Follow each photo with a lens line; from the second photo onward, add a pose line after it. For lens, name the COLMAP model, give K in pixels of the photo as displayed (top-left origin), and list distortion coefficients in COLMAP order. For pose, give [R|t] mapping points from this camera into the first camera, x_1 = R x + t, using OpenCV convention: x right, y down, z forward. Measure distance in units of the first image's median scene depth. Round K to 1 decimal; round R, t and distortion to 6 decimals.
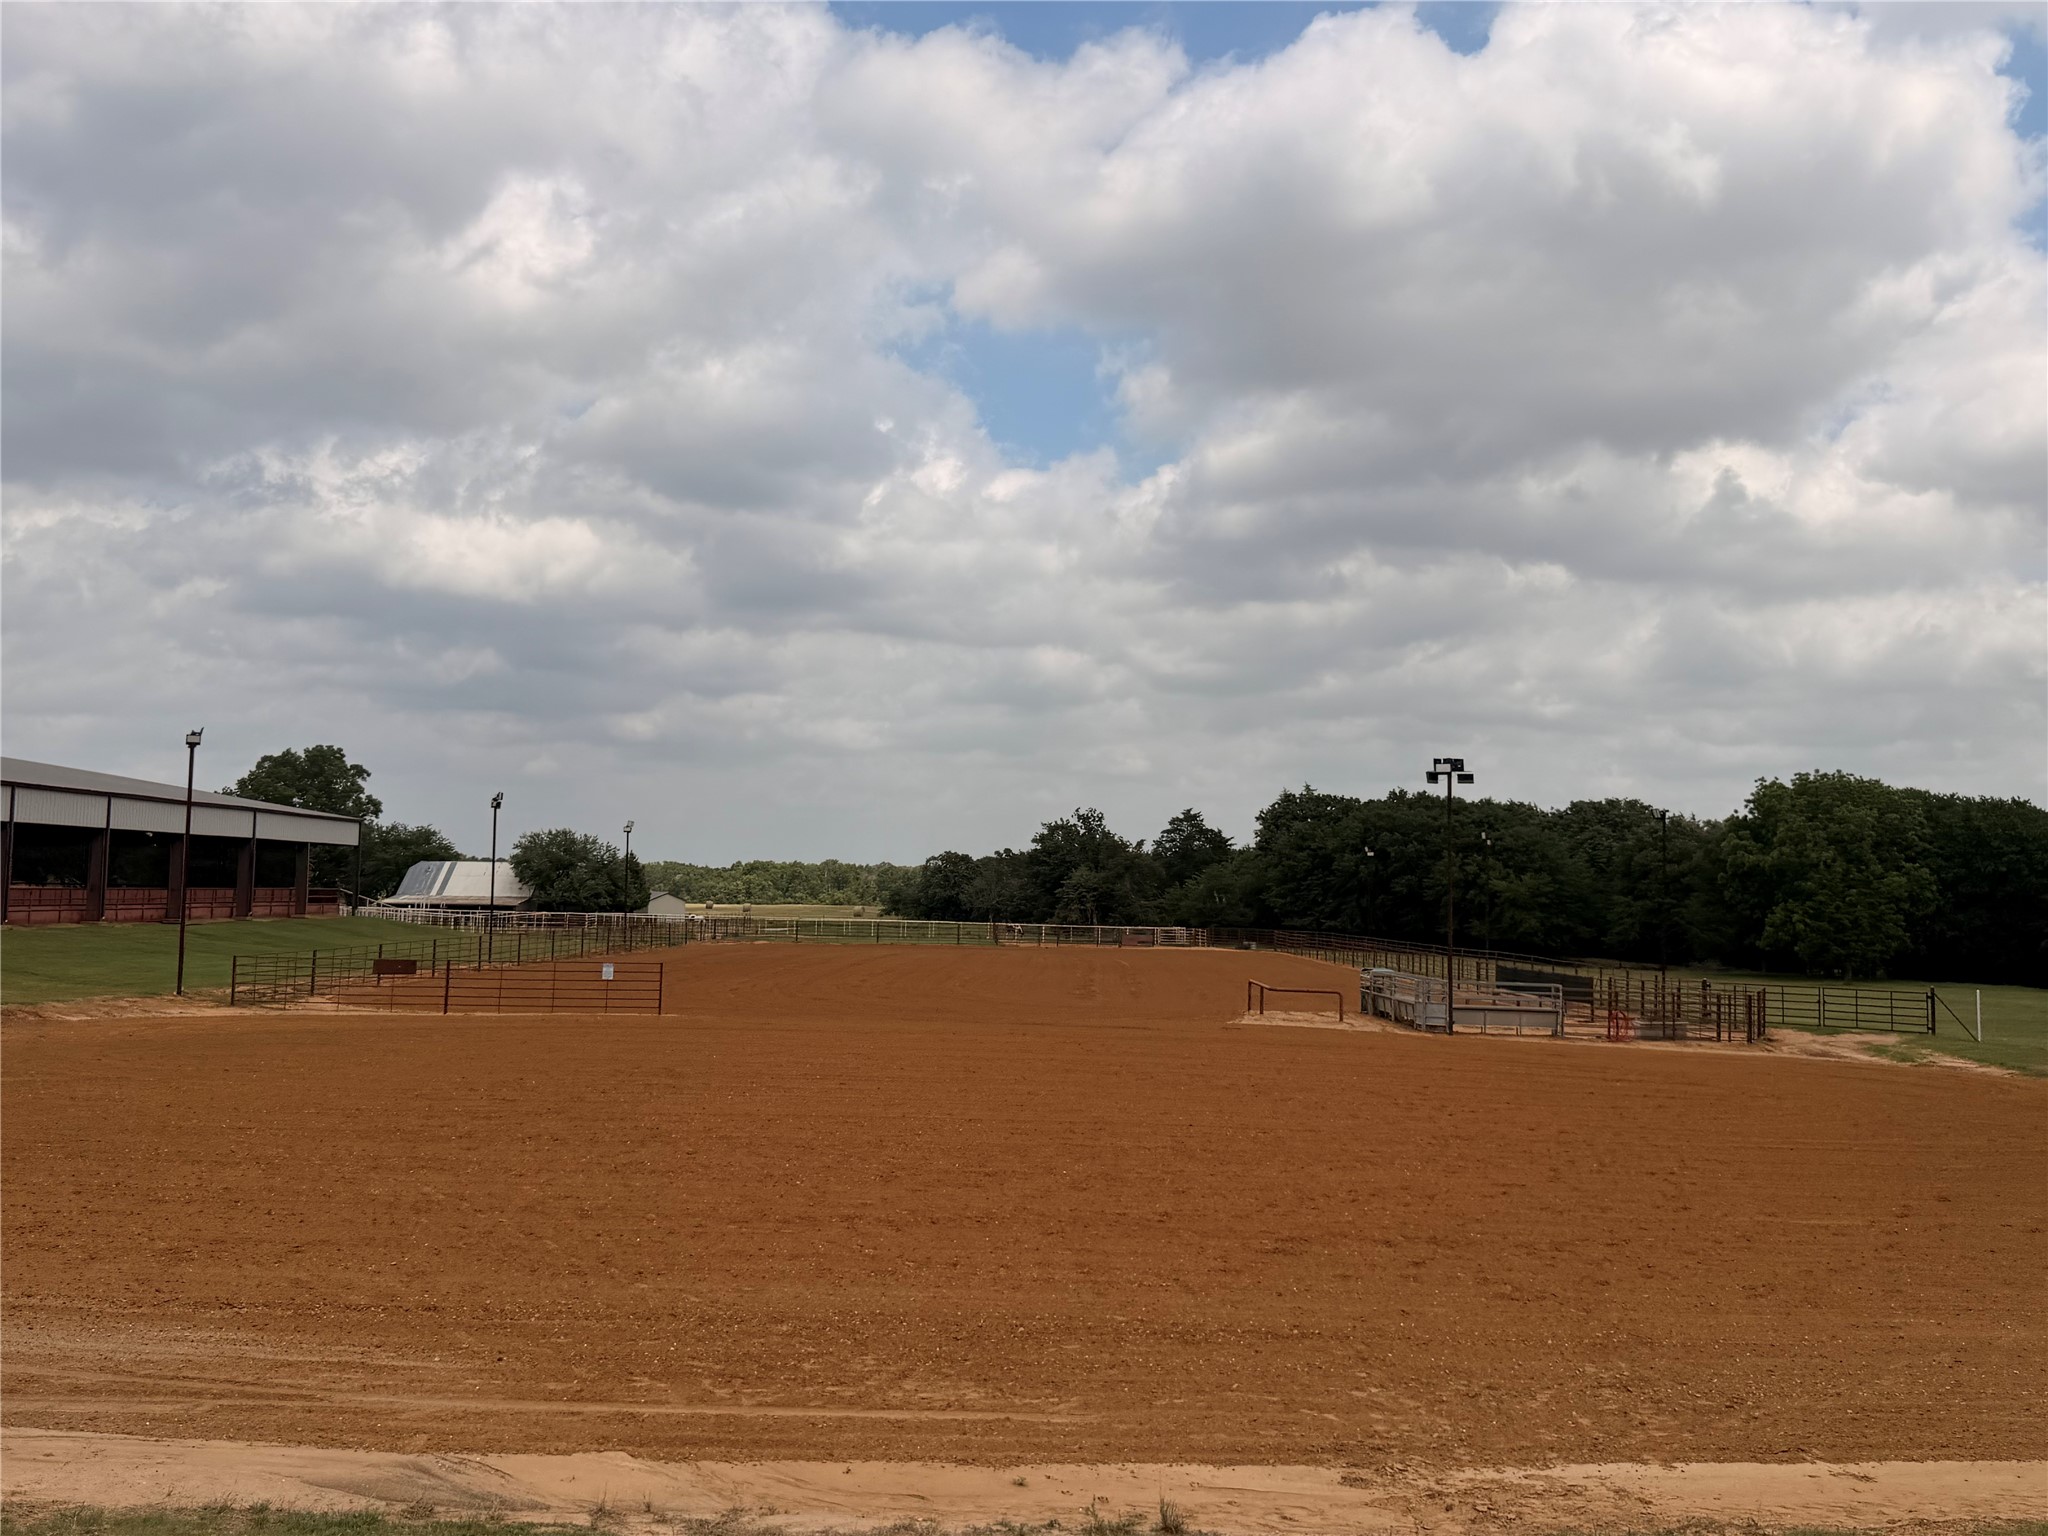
lens RADIAL K [[1818.4, 0, 1017.5], [0, 1818.4, 759.5], [0, 0, 1]] dist [0.156691, -0.000633]
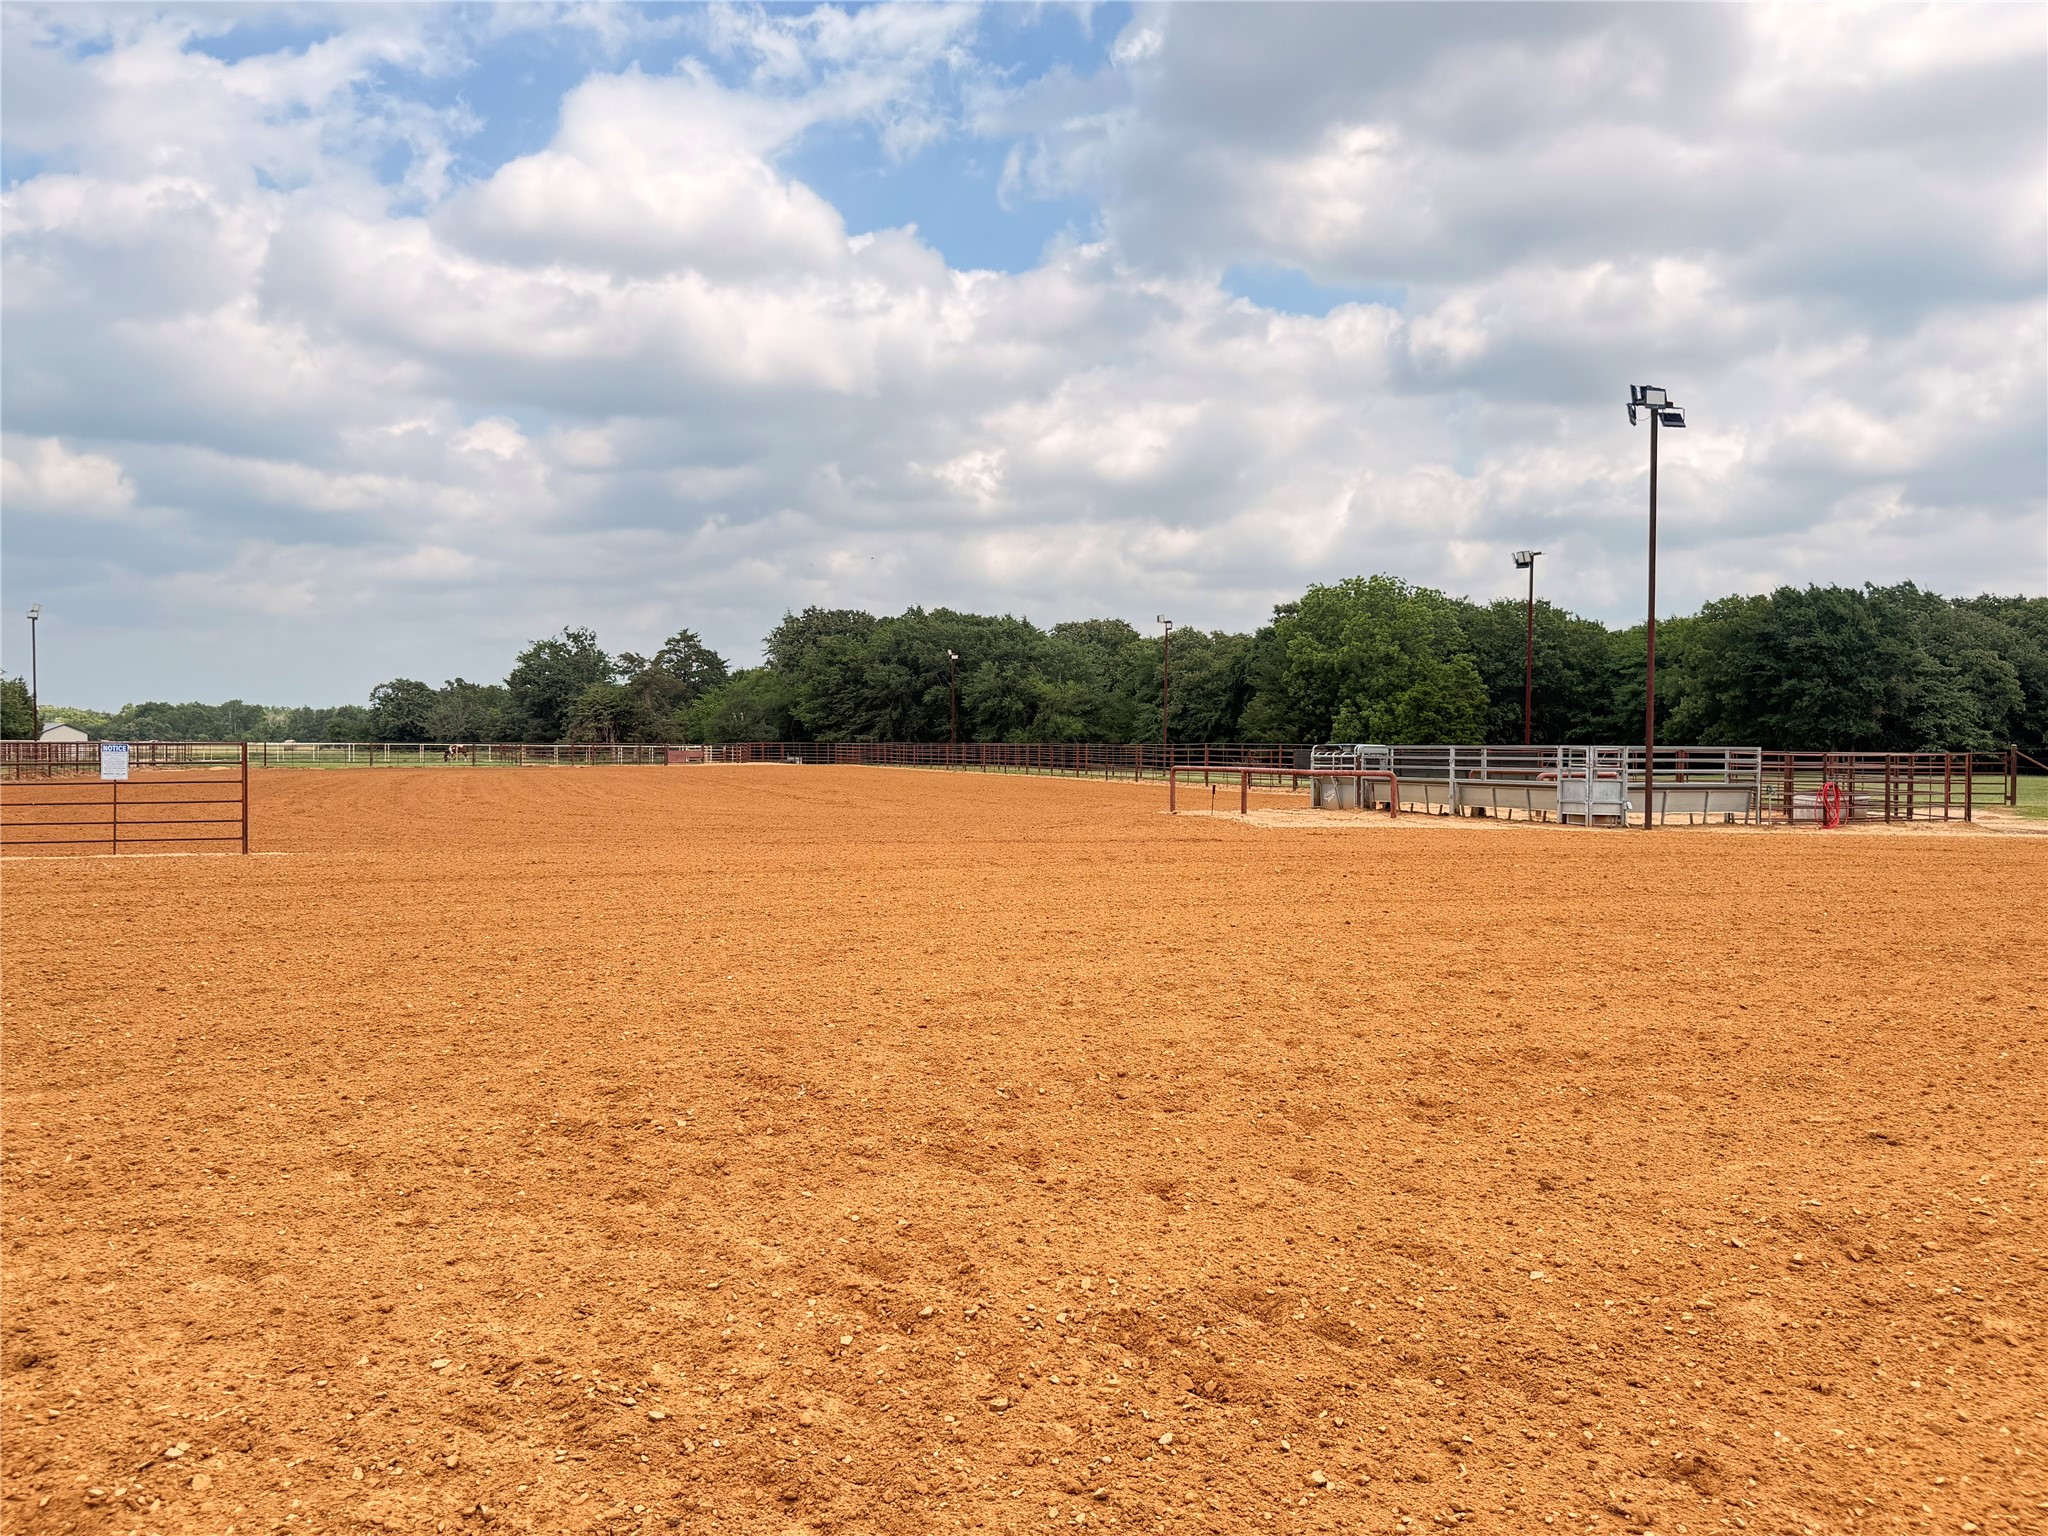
lens RADIAL K [[1466.7, 0, 1009.4], [0, 1466.7, 760.9], [0, 0, 1]] dist [0.023853, -0.005601]
pose [[0.922626, -0.020636, 0.385143, -0.059114], [-0.013940, 0.996131, 0.086769, 0.030058], [-0.385444, -0.085424, 0.918769, 0.218882]]
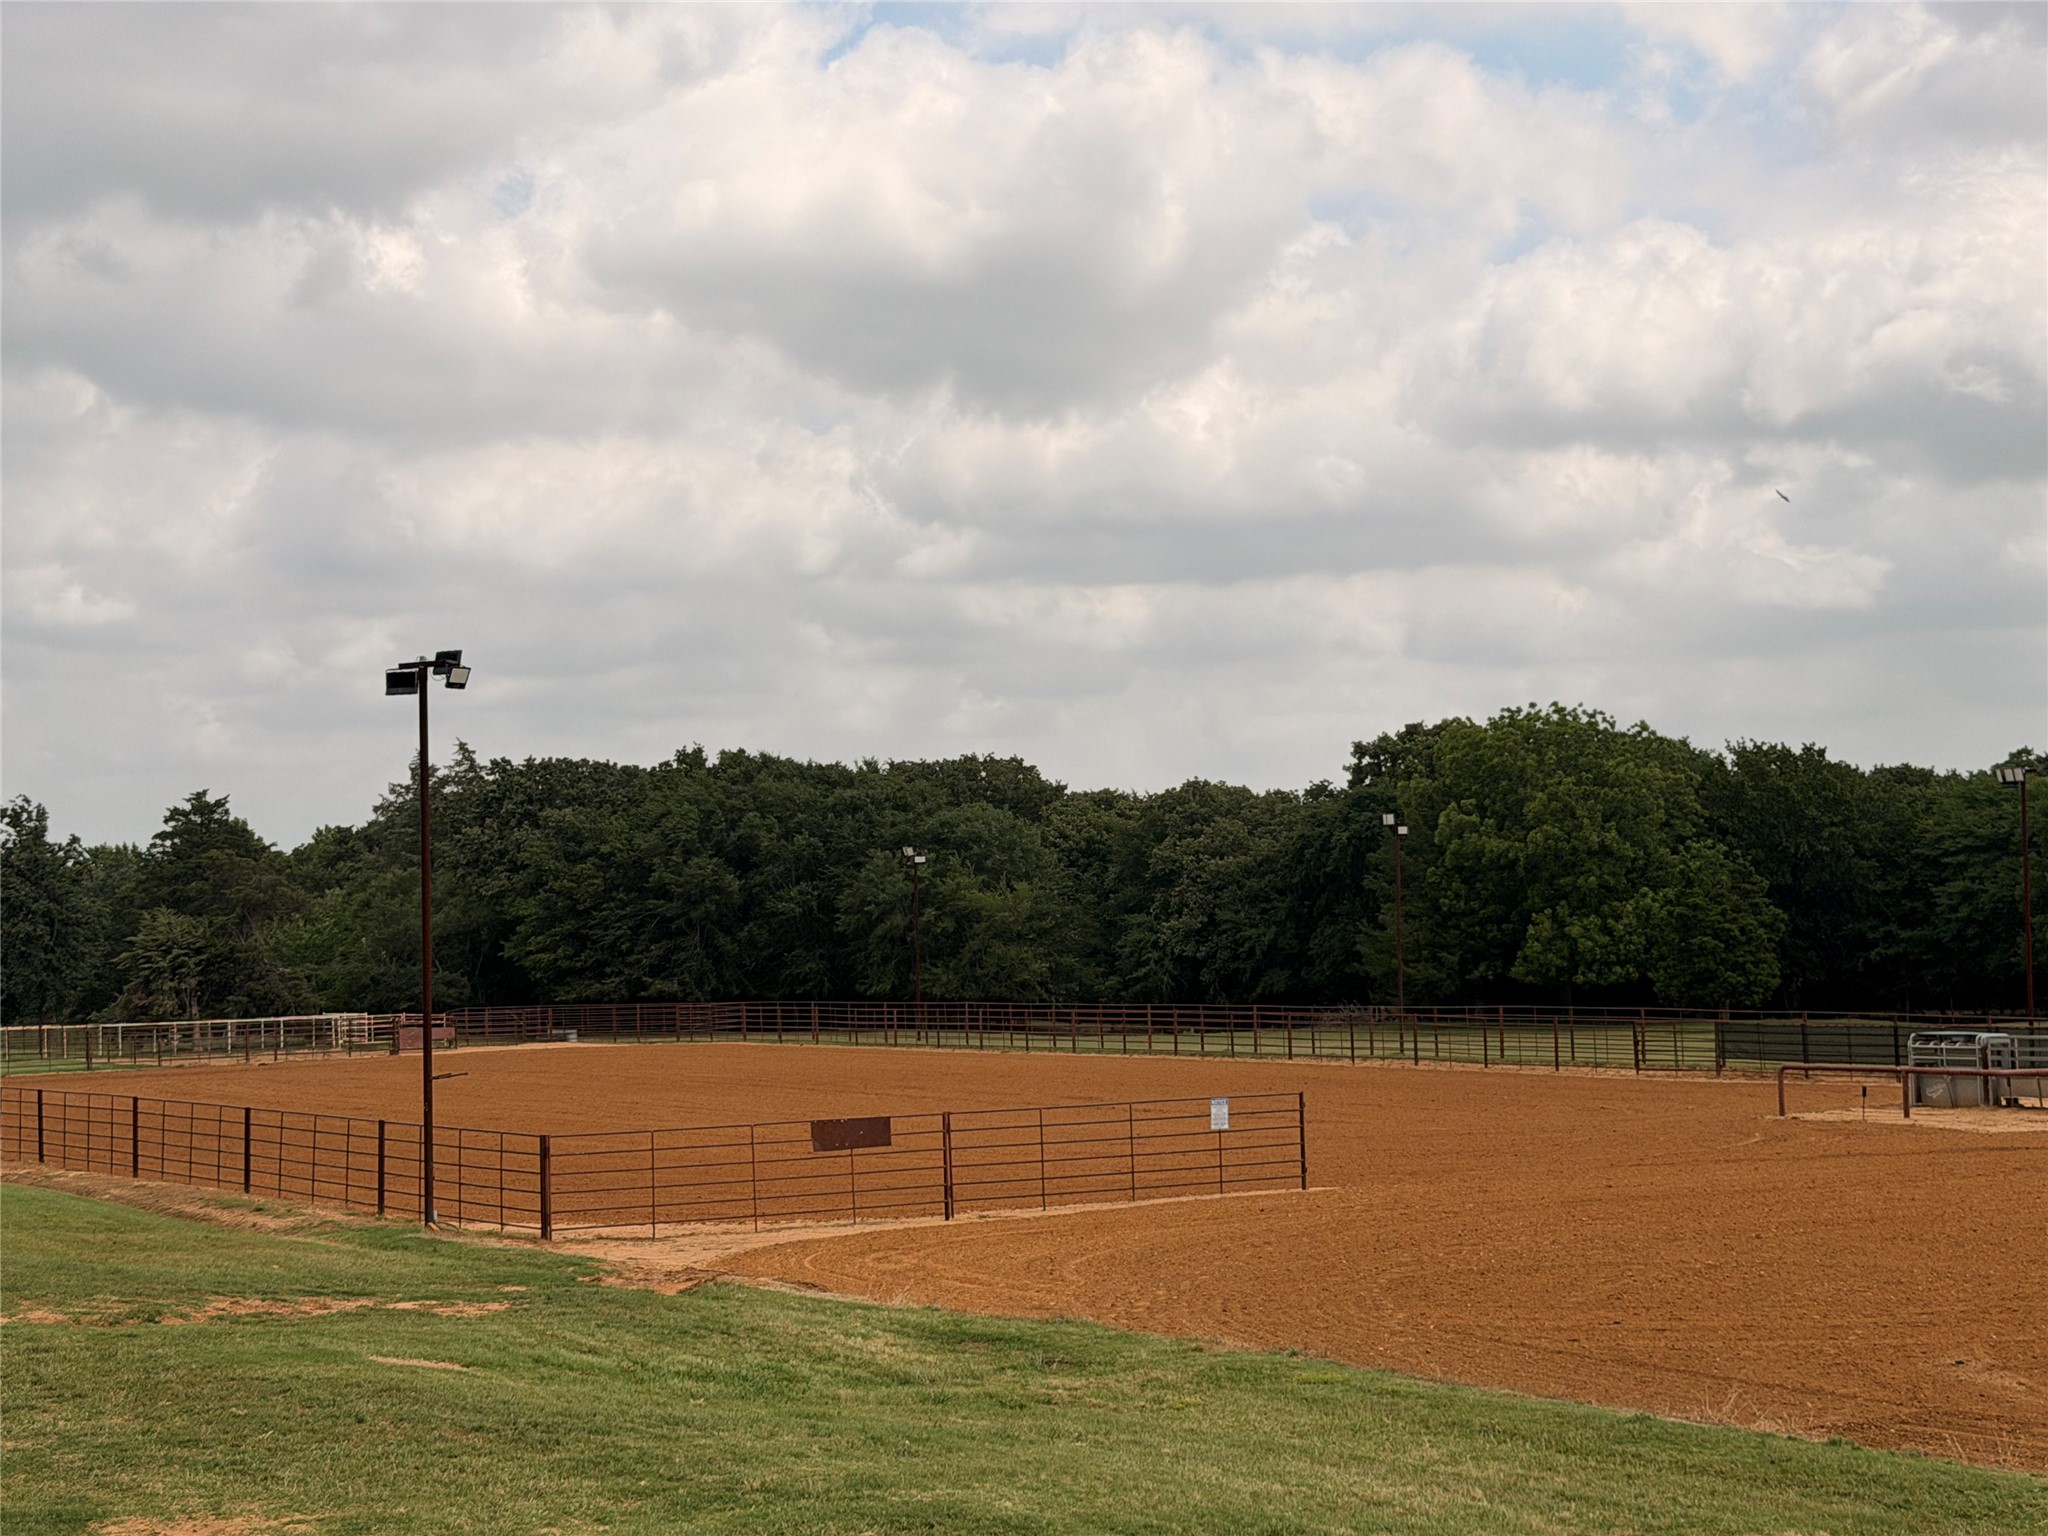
lens RADIAL K [[3217.6, 0, 1010.8], [0, 3217.6, 685.9], [0, 0, 1]] dist [0.116163, 0.000000]
pose [[0.824482, 0.001230, 0.565886, -0.277624], [0.001272, 0.999991, -0.004025, 0.000963], [-0.565886, 0.004038, 0.824473, 0.110672]]
